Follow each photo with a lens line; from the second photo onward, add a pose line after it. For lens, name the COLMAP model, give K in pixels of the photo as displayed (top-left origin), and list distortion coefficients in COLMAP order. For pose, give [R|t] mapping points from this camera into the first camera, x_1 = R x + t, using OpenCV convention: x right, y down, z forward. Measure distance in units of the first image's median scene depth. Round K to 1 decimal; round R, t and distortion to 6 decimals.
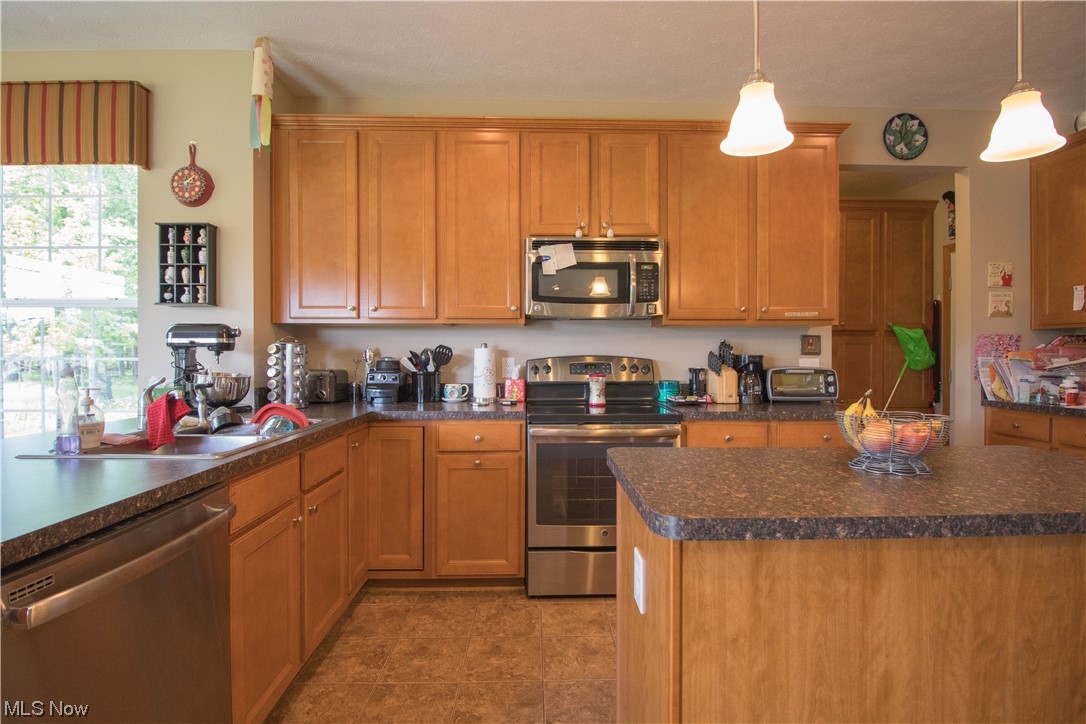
lens RADIAL K [[522.1, 0, 550.2], [0, 522.1, 359.2], [0, 0, 1]] dist [-0.000628, -0.015155]
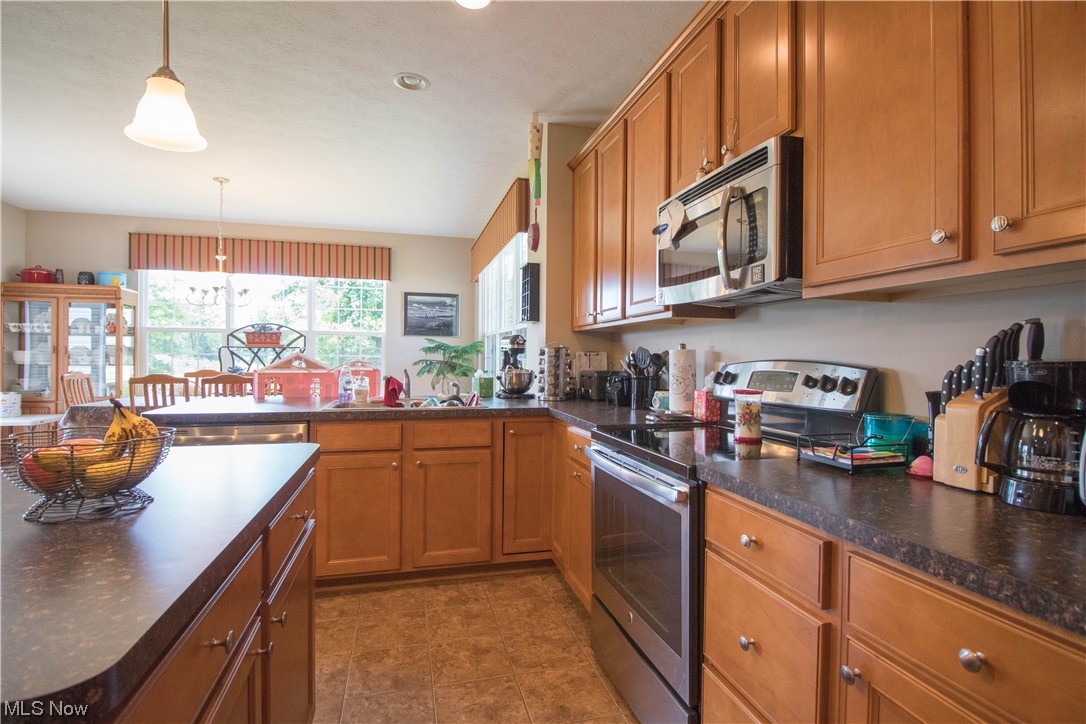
lens RADIAL K [[533.5, 0, 543.0], [0, 533.5, 362.0], [0, 0, 1]] dist [-0.003390, -0.000782]
pose [[0.228222, 0.010954, -0.973548, 0.733631], [-0.018756, 0.999801, 0.006852, -0.005120], [0.973428, 0.016696, 0.228382, 0.701328]]
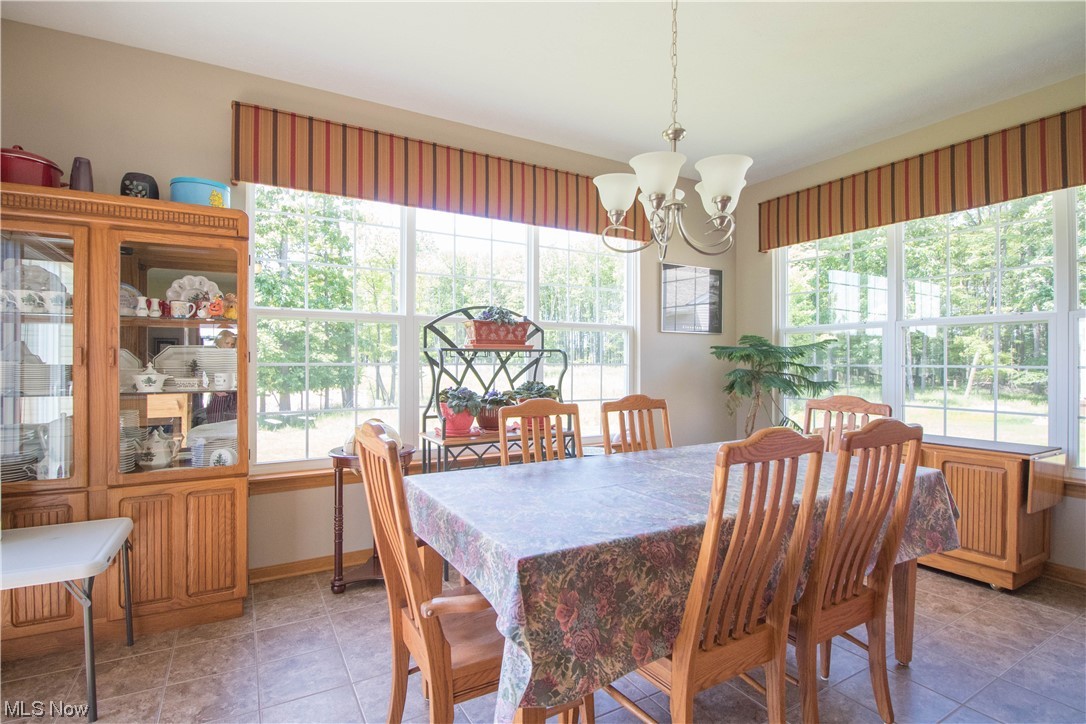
lens RADIAL K [[522.1, 0, 543.0], [0, 522.1, 362.0], [0, 0, 1]] dist [-0.000332, -0.000164]
pose [[0.477684, -0.000540, -0.878532, -0.709060], [-0.008558, 0.999950, -0.005267, 0.002495], [0.878490, 0.010034, 0.477655, -0.469334]]
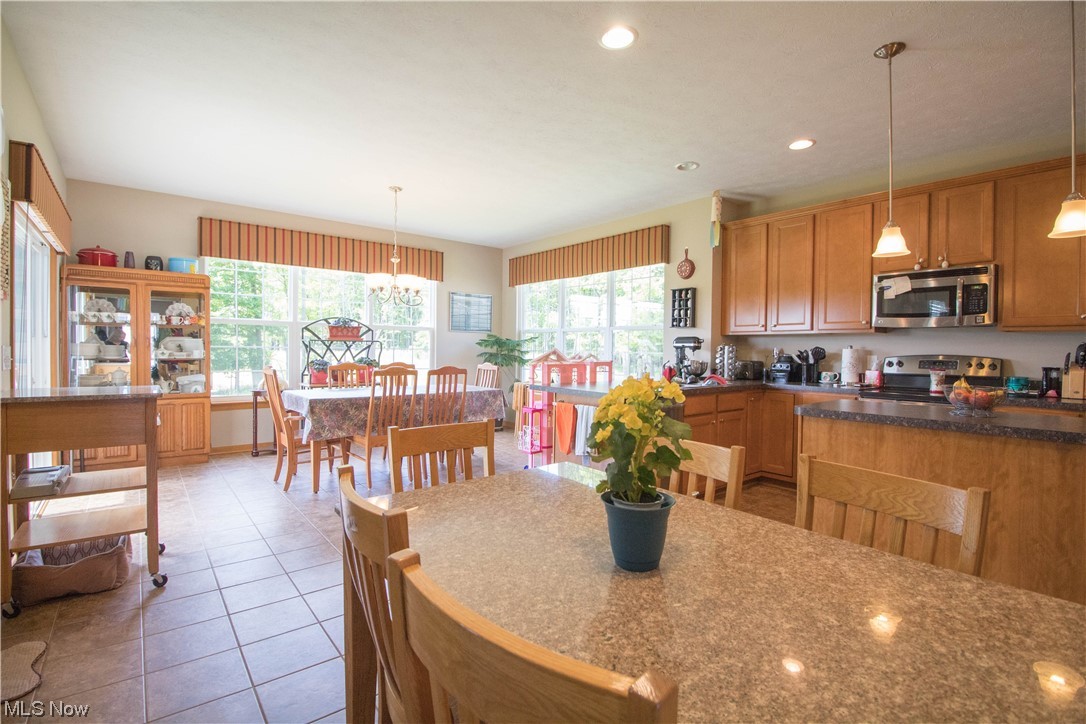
lens RADIAL K [[508.2, 0, 548.3], [0, 508.2, 361.0], [0, 0, 1]] dist [-0.002298, -0.000797]
pose [[0.613102, 0.024296, -0.789630, 0.568344], [-0.018404, 0.999695, 0.016470, 0.006302], [0.789789, 0.004435, 0.613362, -0.656923]]
